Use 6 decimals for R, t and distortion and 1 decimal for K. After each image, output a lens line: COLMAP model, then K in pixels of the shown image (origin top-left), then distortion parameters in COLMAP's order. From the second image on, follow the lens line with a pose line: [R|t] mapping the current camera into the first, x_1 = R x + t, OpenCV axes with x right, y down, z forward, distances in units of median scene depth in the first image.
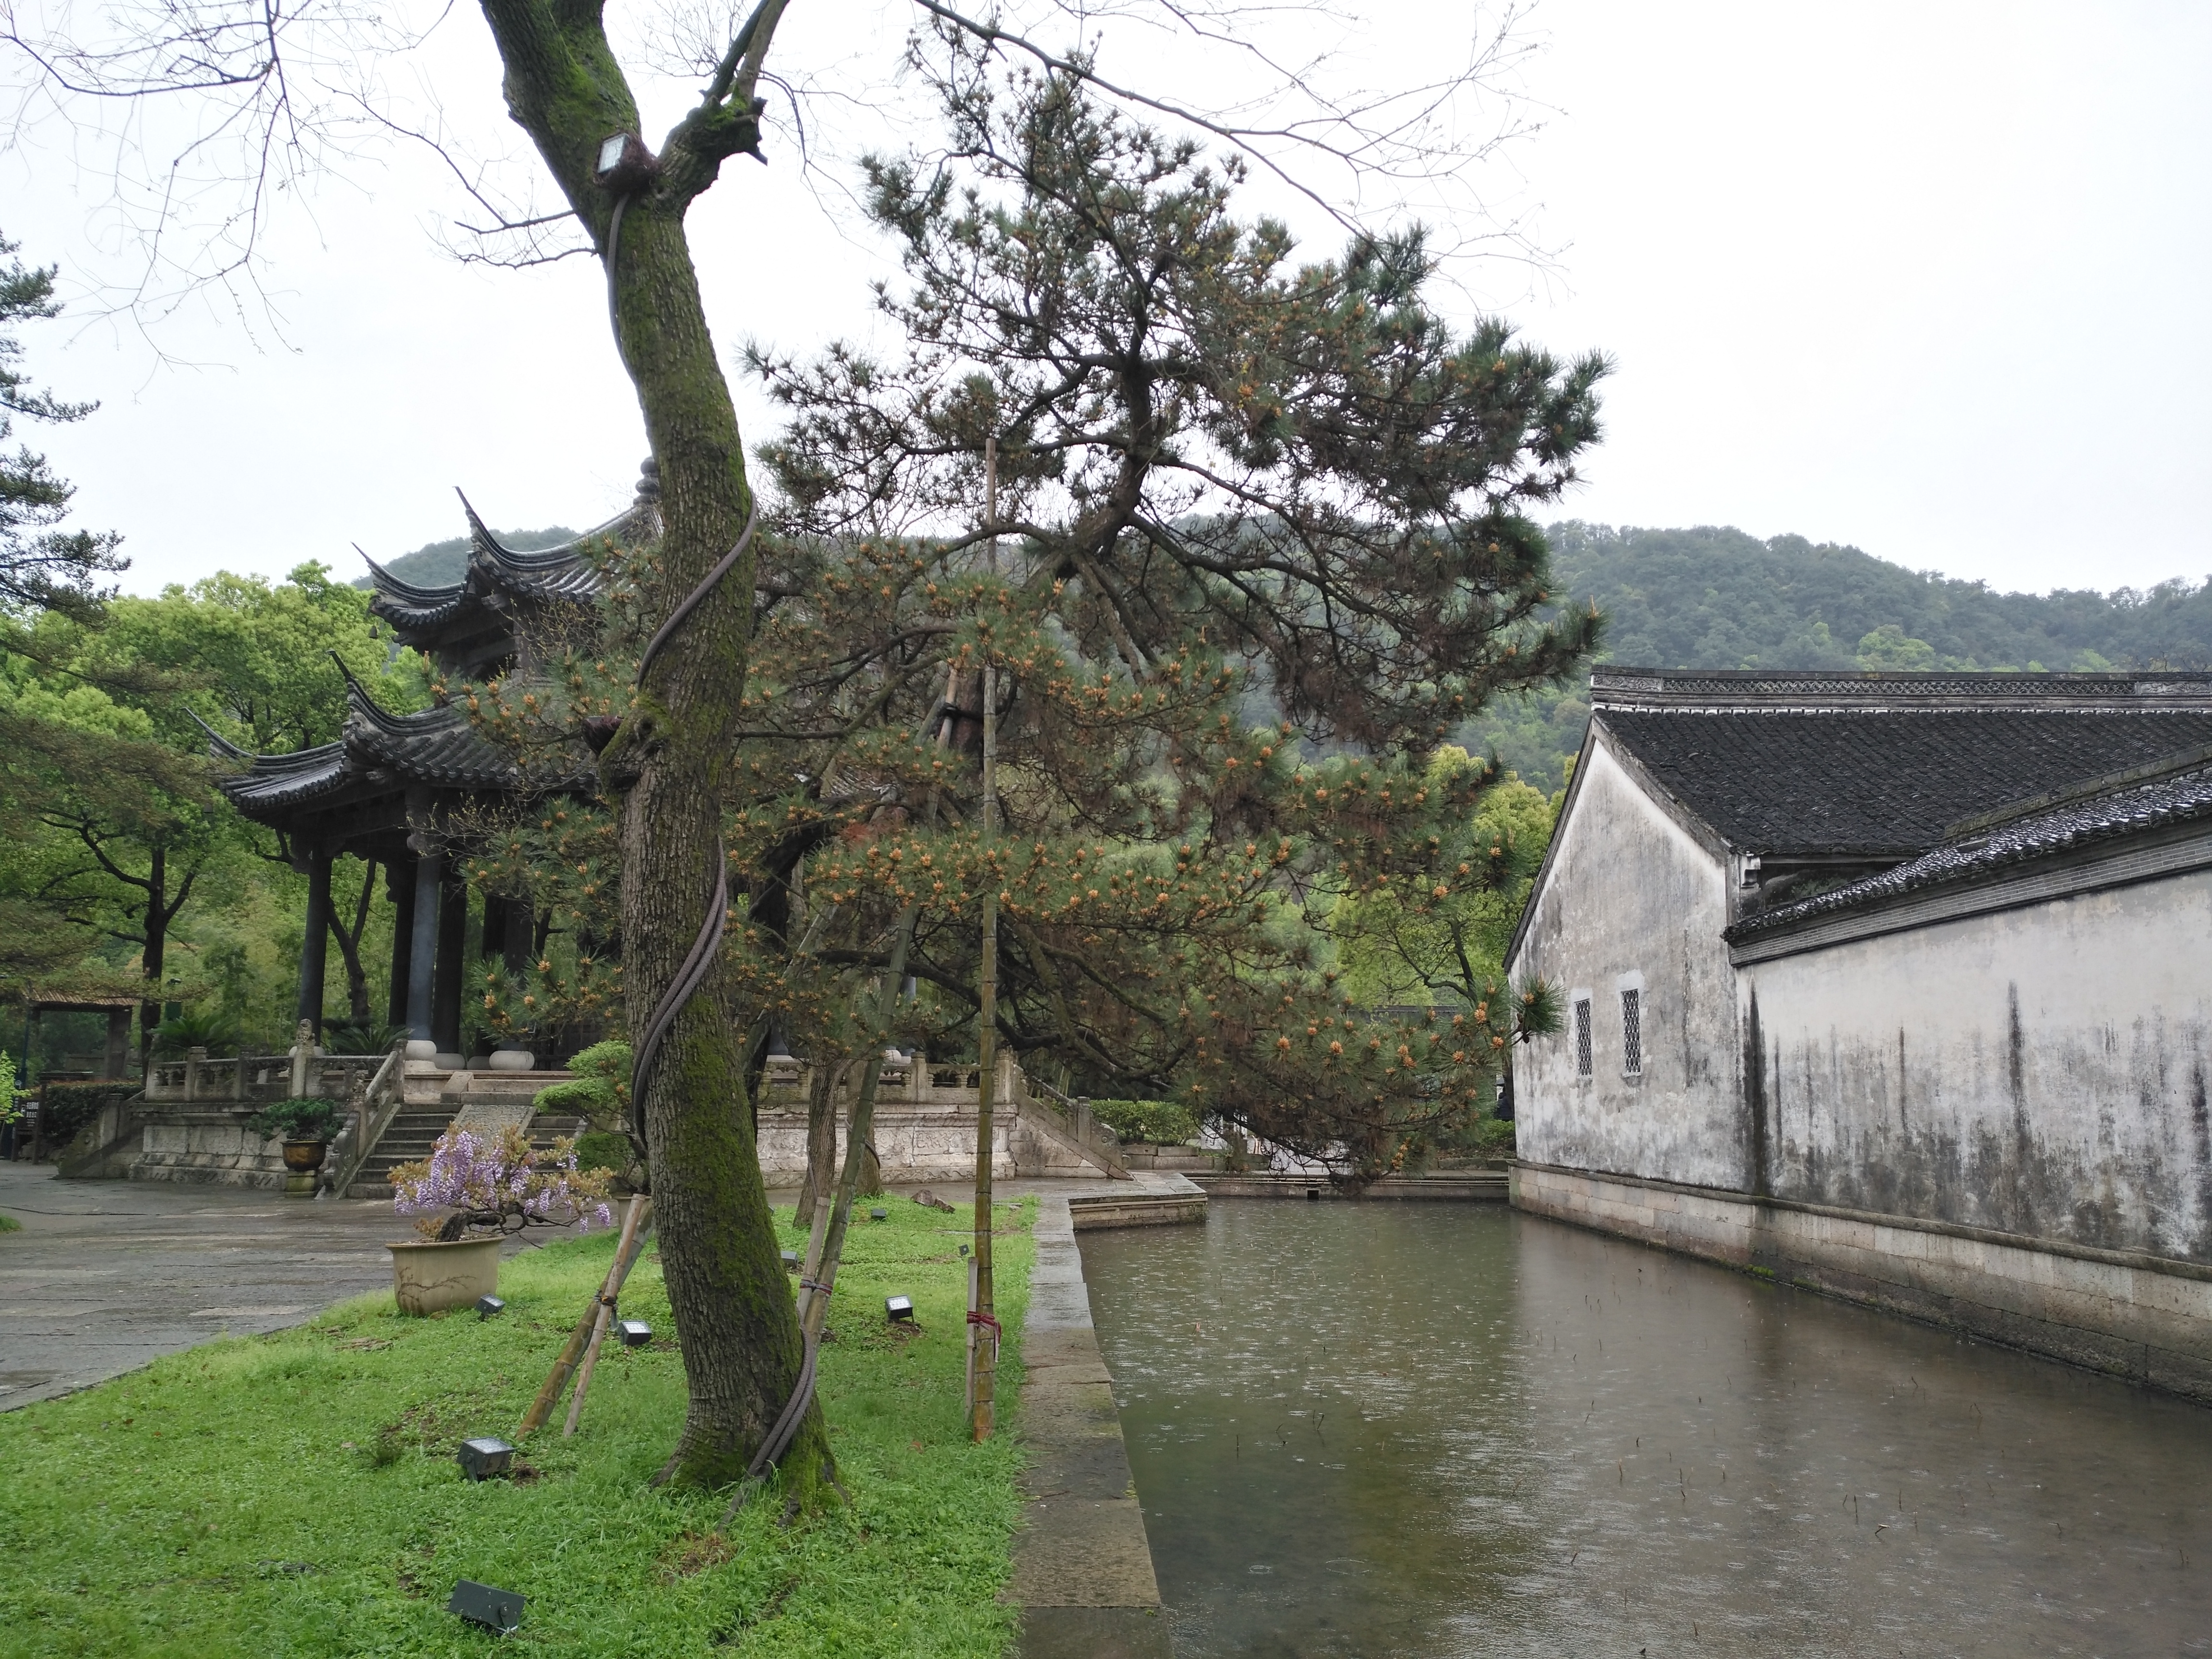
lens RADIAL K [[1705.5, 0, 1114.2], [0, 1705.5, 839.9], [0, 0, 1]] dist [-0.002822, 0.039518]
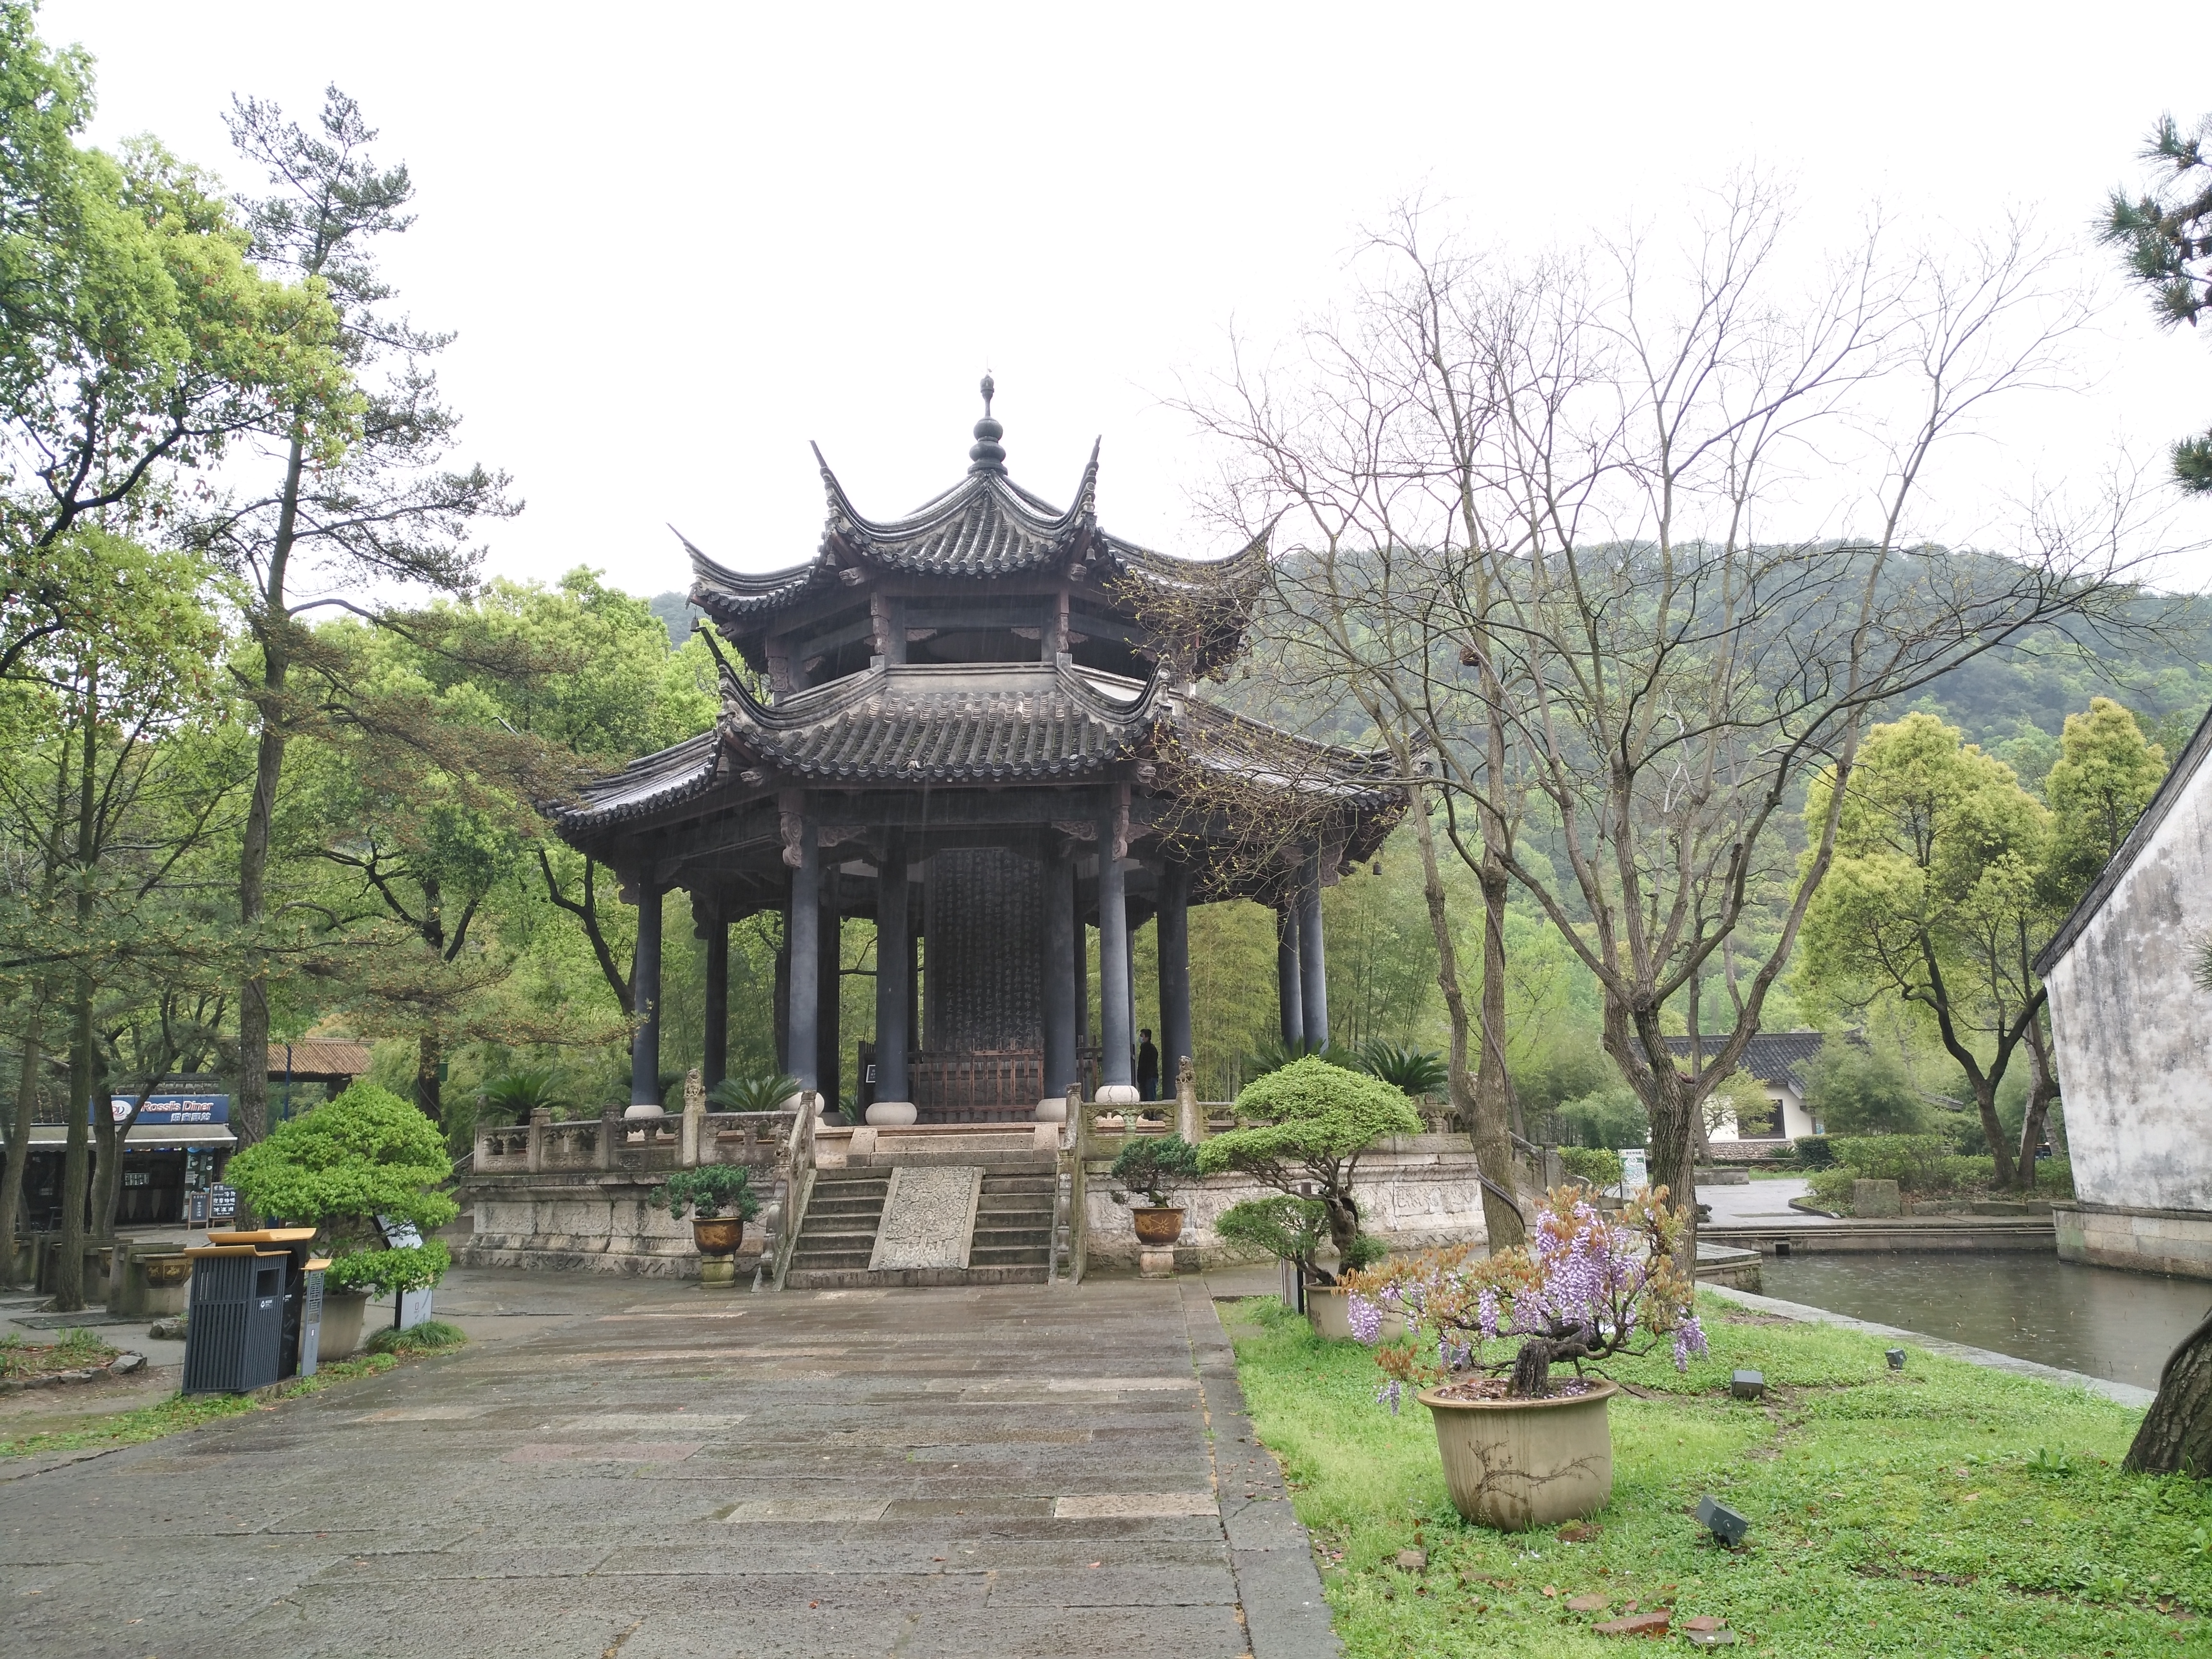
lens RADIAL K [[1705.5, 0, 1120.9], [0, 1705.5, 831.6], [0, 0, 1]] dist [-0.002822, 0.039518]
pose [[0.998290, -0.036098, -0.045984, -0.207076], [0.034507, 0.998793, -0.034946, 0.024147], [0.047190, 0.033299, 0.998331, 0.167573]]
